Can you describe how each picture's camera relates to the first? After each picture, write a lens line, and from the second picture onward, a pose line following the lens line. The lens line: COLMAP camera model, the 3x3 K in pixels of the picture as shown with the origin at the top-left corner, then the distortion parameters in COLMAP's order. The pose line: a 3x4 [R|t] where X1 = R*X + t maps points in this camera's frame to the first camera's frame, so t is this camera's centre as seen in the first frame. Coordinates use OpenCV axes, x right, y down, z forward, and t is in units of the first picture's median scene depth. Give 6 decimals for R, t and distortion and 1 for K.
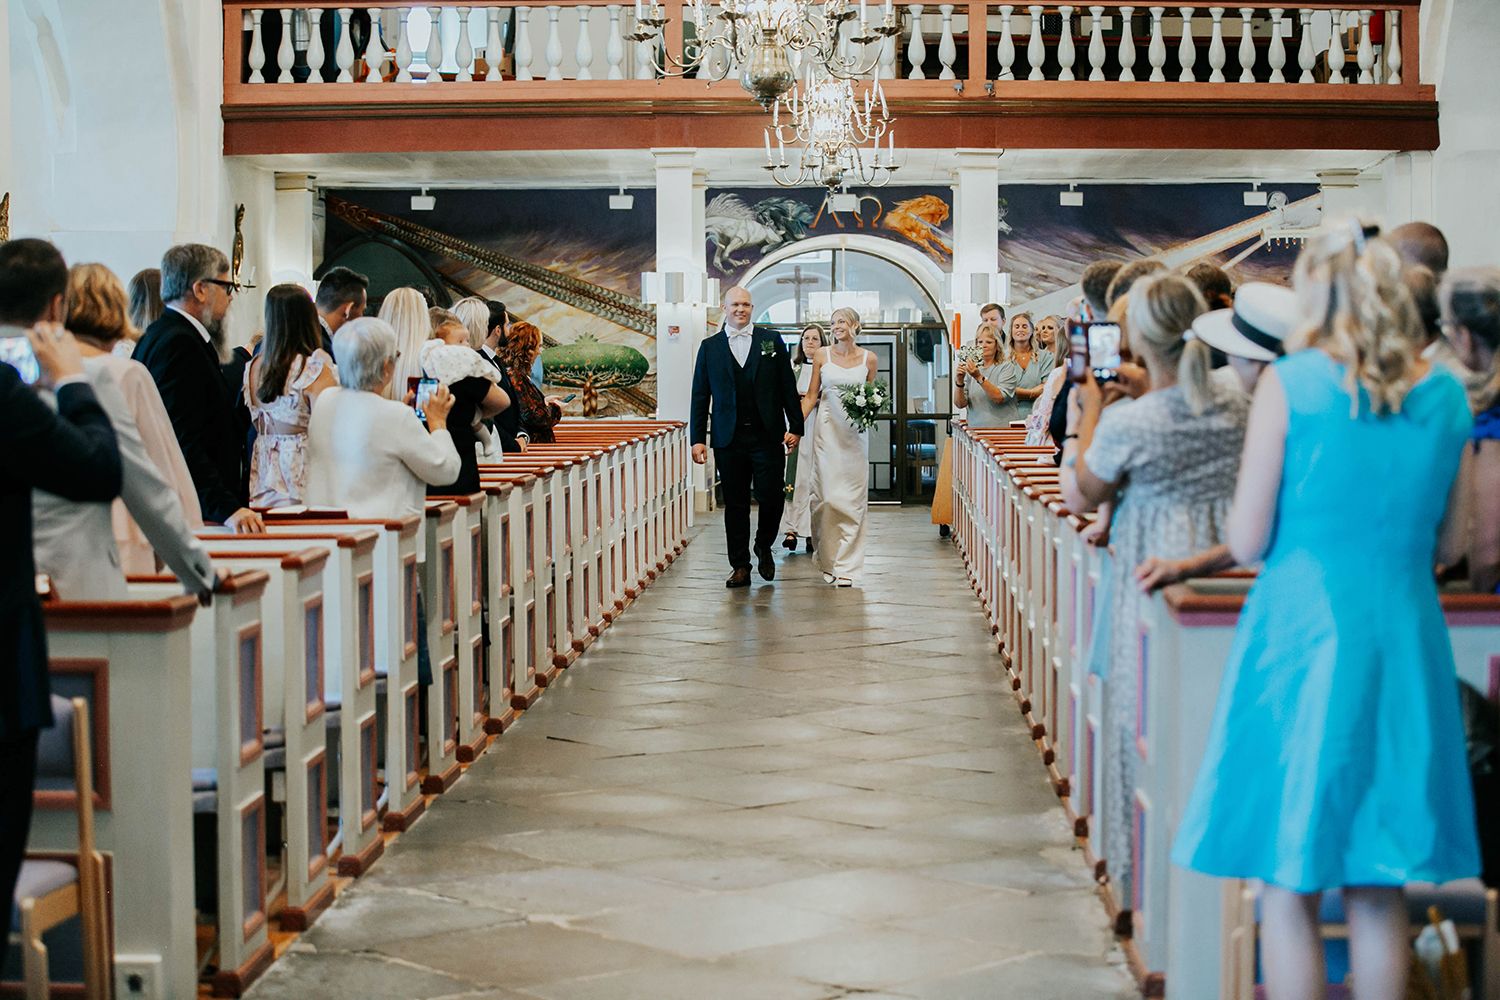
lens RADIAL K [[3036.7, 0, 750.0], [0, 3036.7, 500.0], [0, 0, 1]] dist [-0.252427, -0.037929]
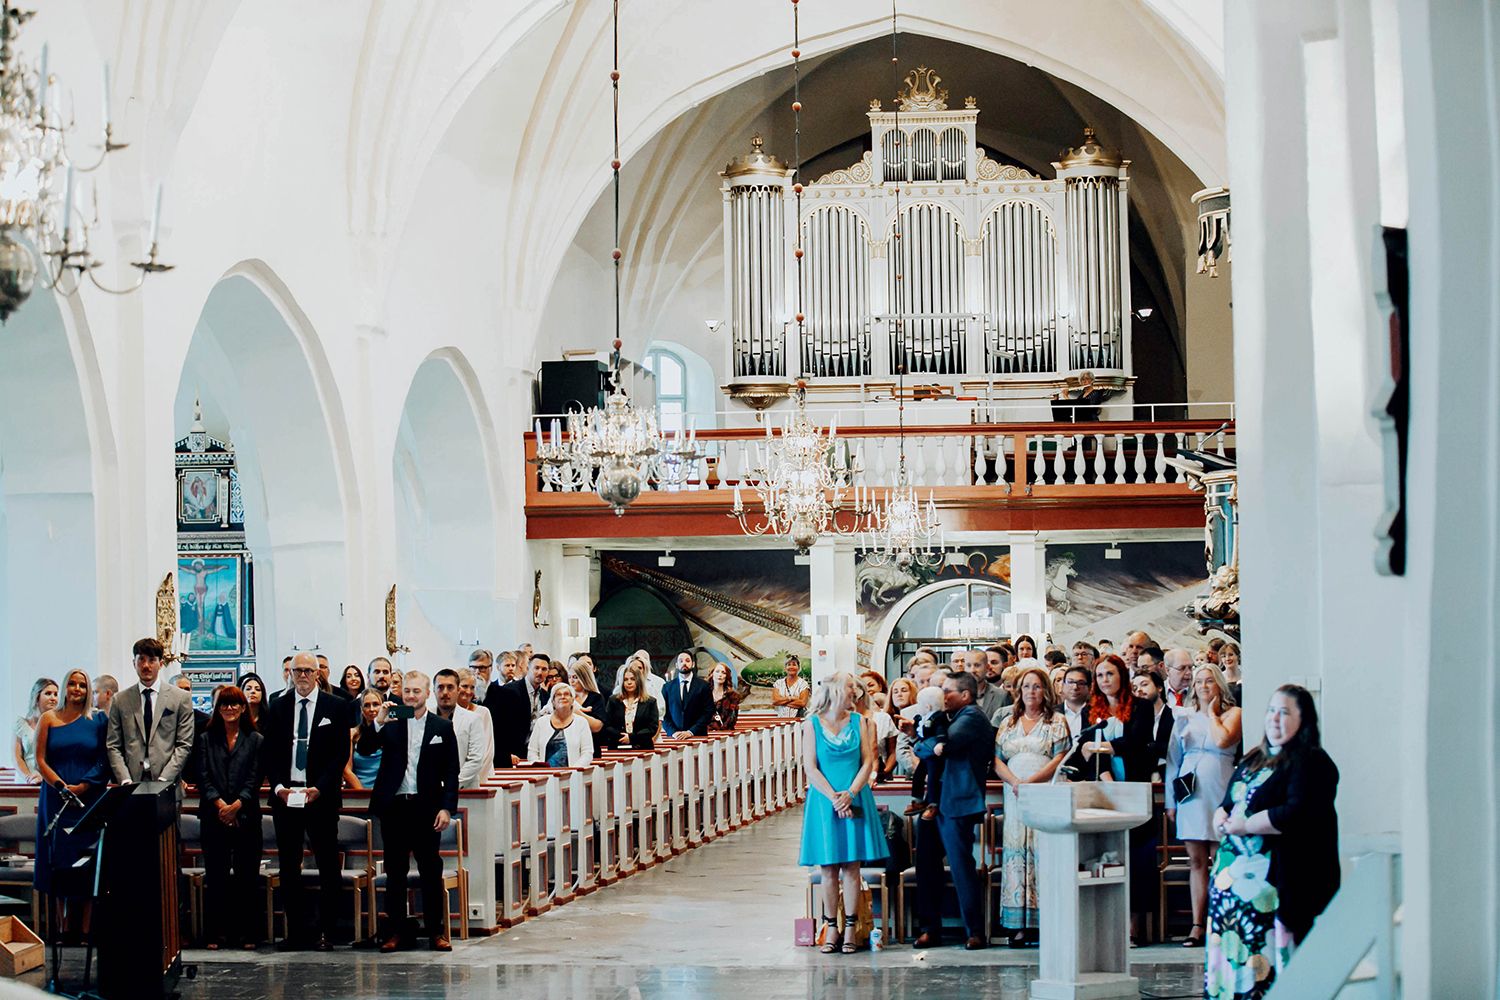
lens RADIAL K [[3036.7, 0, 750.0], [0, 3036.7, 500.0], [0, 0, 1]] dist [-0.252427, -0.037929]
pose [[0.994210, -0.014644, -0.106454, 0.086630], [0.004932, 0.995845, -0.090931, 0.004732], [0.107343, 0.089879, 0.990151, -0.437925]]
